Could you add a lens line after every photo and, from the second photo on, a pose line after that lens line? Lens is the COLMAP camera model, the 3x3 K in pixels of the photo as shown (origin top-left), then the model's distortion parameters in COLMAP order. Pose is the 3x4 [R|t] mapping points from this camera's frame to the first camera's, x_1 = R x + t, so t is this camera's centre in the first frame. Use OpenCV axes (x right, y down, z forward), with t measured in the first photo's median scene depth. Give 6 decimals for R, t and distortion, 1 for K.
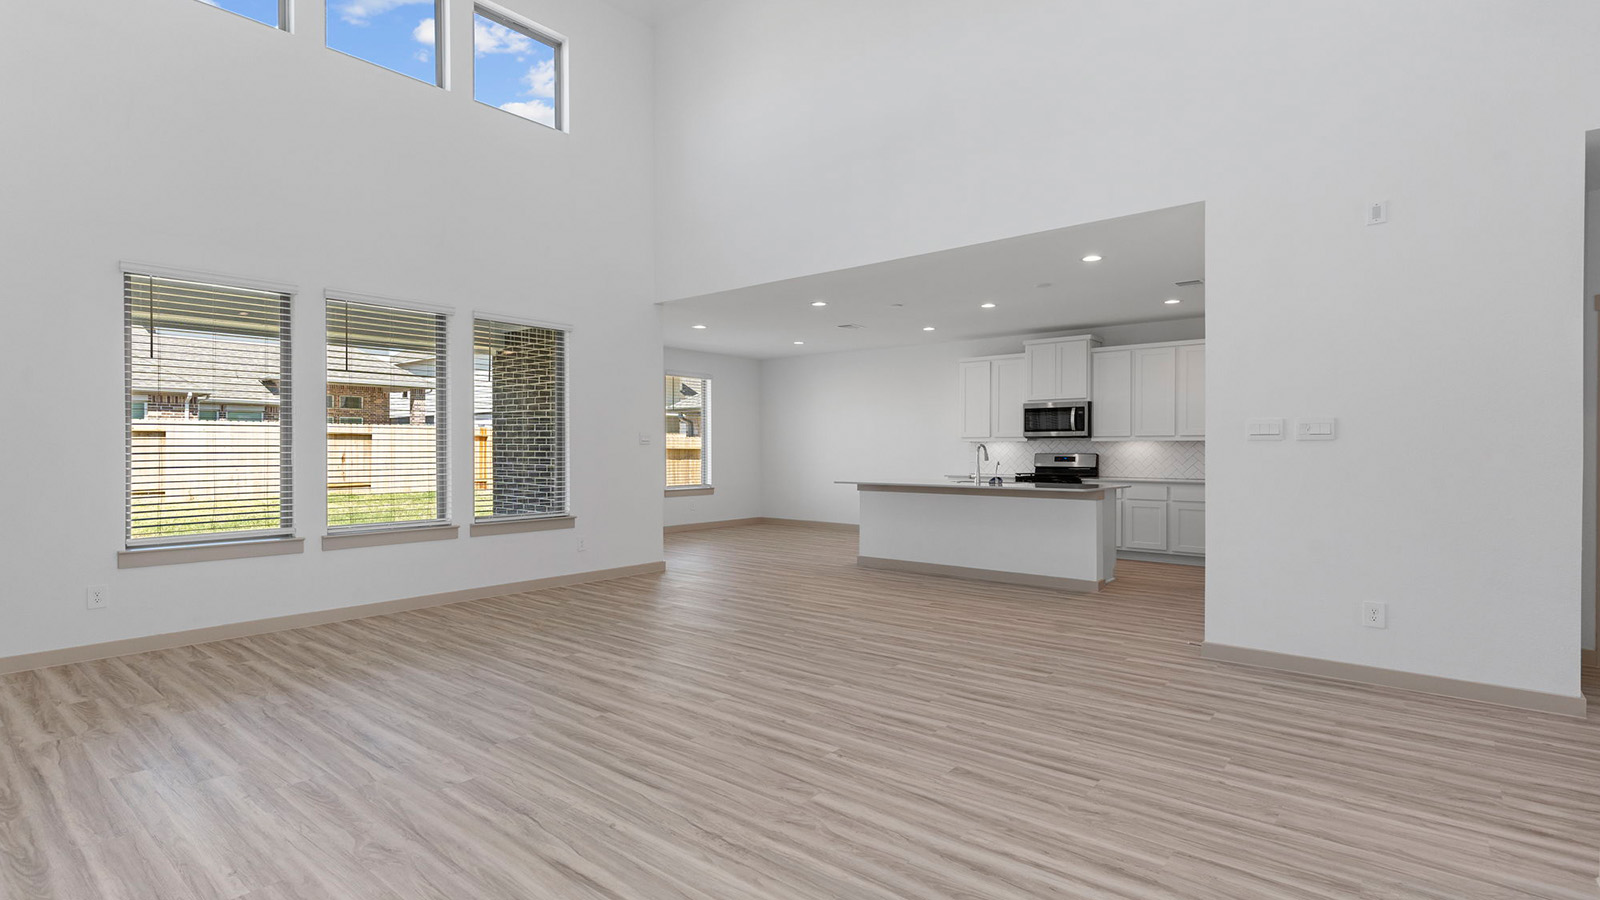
lens RADIAL K [[766.3, 0, 800.0], [0, 766.3, 450.0], [0, 0, 1]] dist [0.004921, -0.000581]
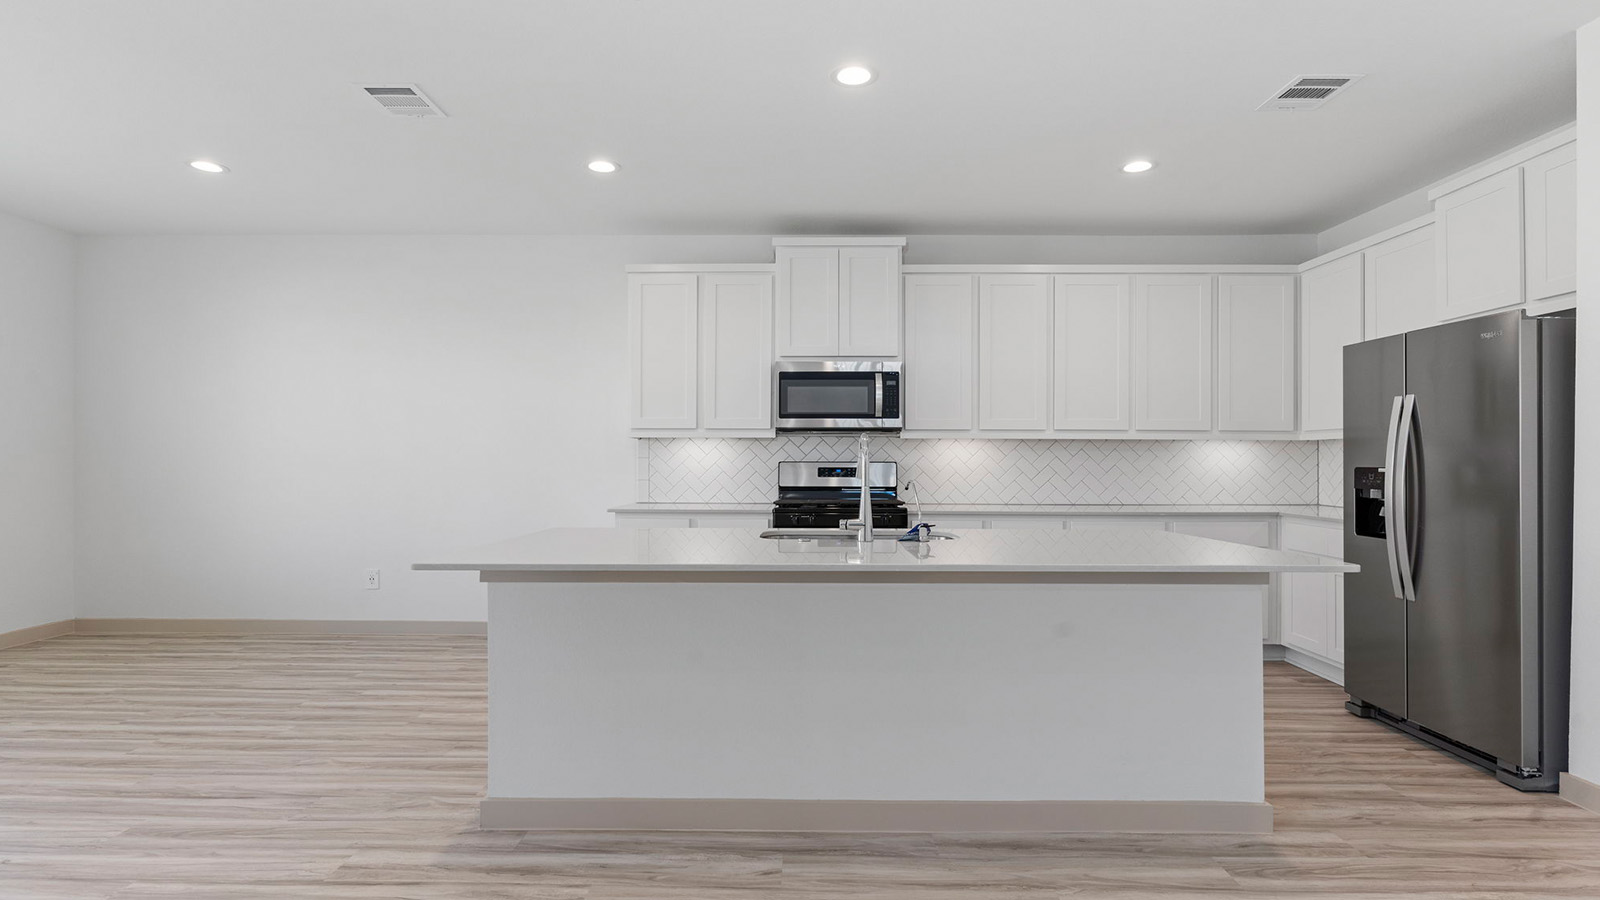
lens RADIAL K [[798.9, 0, 800.0], [0, 798.9, 450.0], [0, 0, 1]] dist [0.003513, 0.000319]
pose [[0.771929, 0.010309, 0.635625, -0.027897], [-0.002471, 0.999910, -0.013217, 0.004147], [-0.635704, 0.008632, 0.771885, 0.601493]]
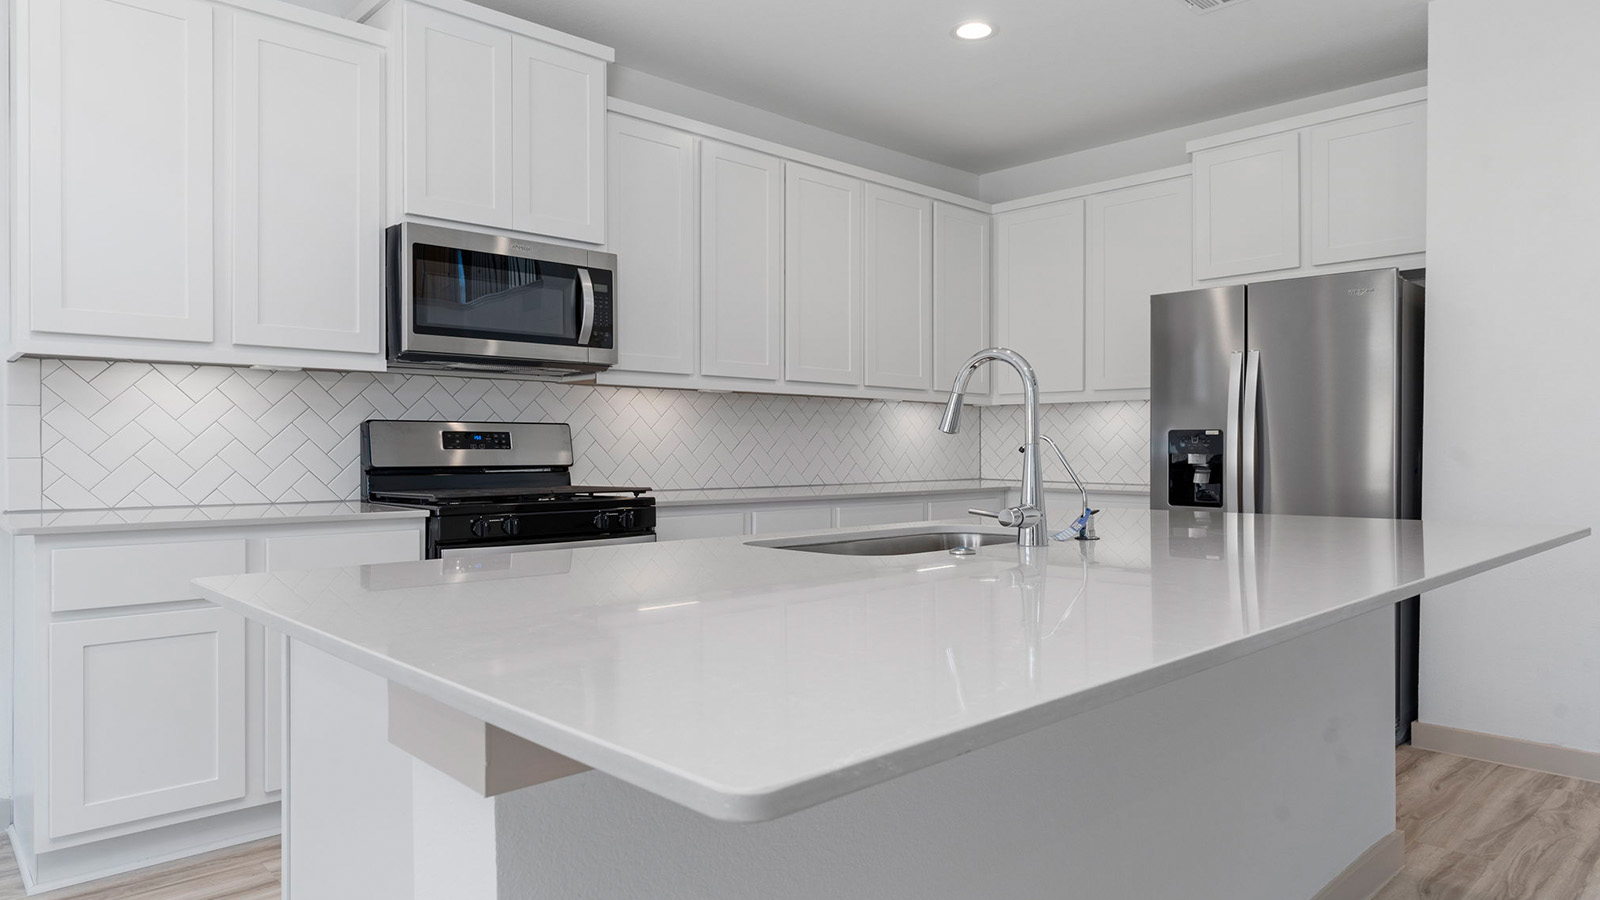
lens RADIAL K [[994.7, 0, 800.0], [0, 994.7, 450.0], [0, 0, 1]] dist [0.000875, 0.001429]
pose [[0.120682, -0.001096, 0.992691, -0.023679], [-0.000952, 0.999999, 0.001220, 0.015600], [-0.992691, -0.001093, 0.120681, 0.846836]]
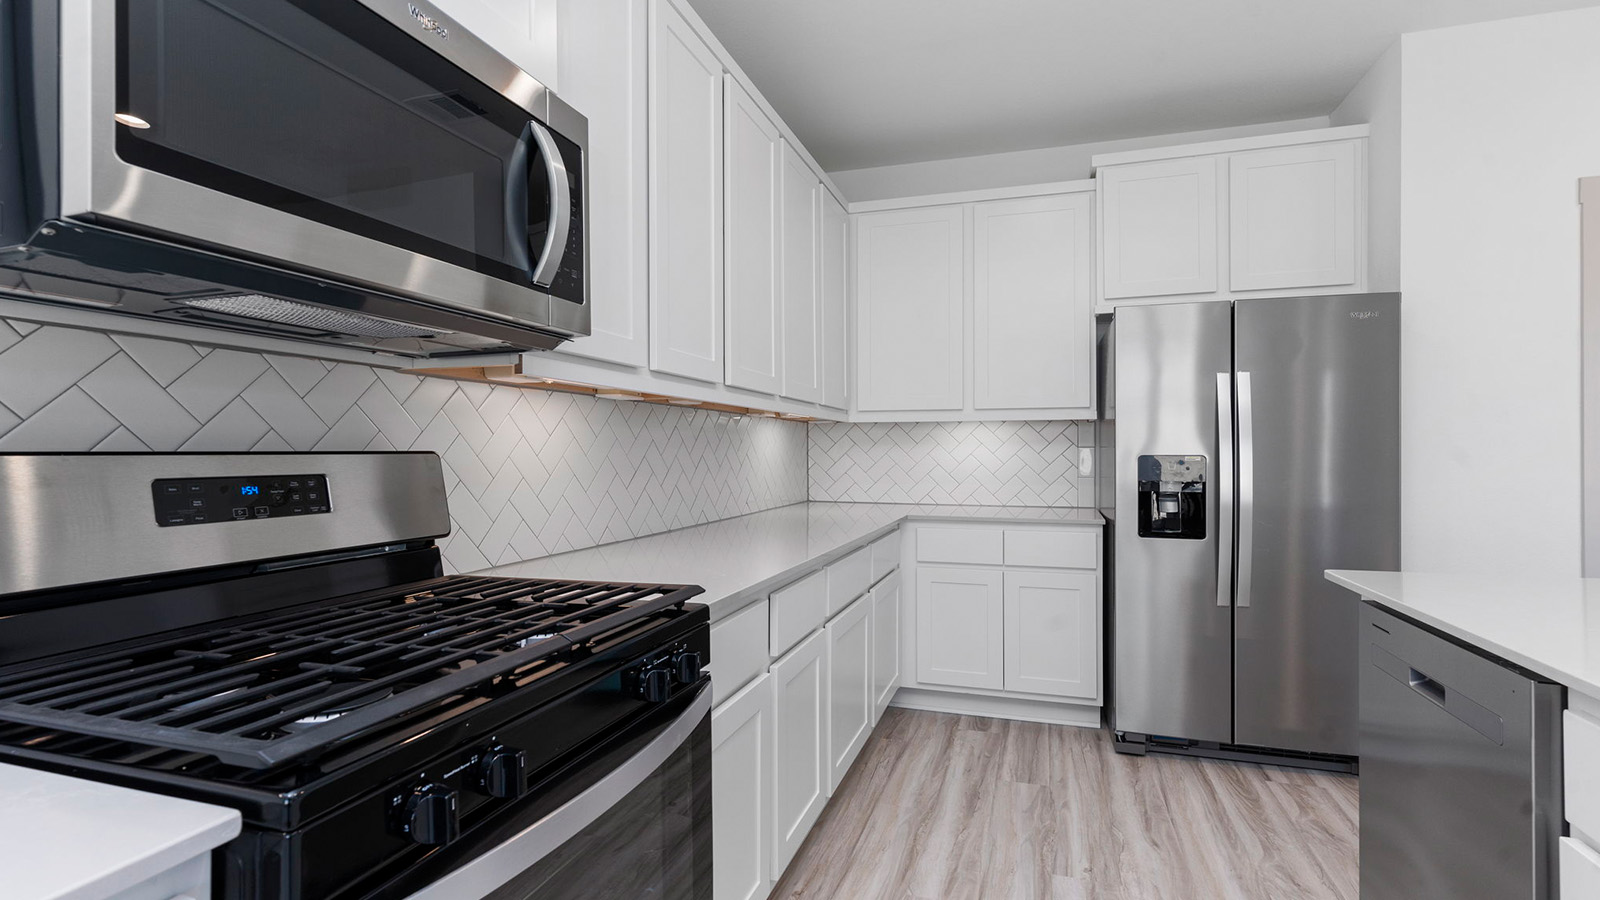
lens RADIAL K [[765.2, 0, 800.0], [0, 765.2, 450.0], [0, 0, 1]] dist [0.000638, 0.001459]
pose [[-0.375931, 0.002196, 0.926645, 0.203701], [0.001891, 0.999997, -0.001603, 0.004981], [-0.926646, 0.001150, -0.375934, 0.985537]]
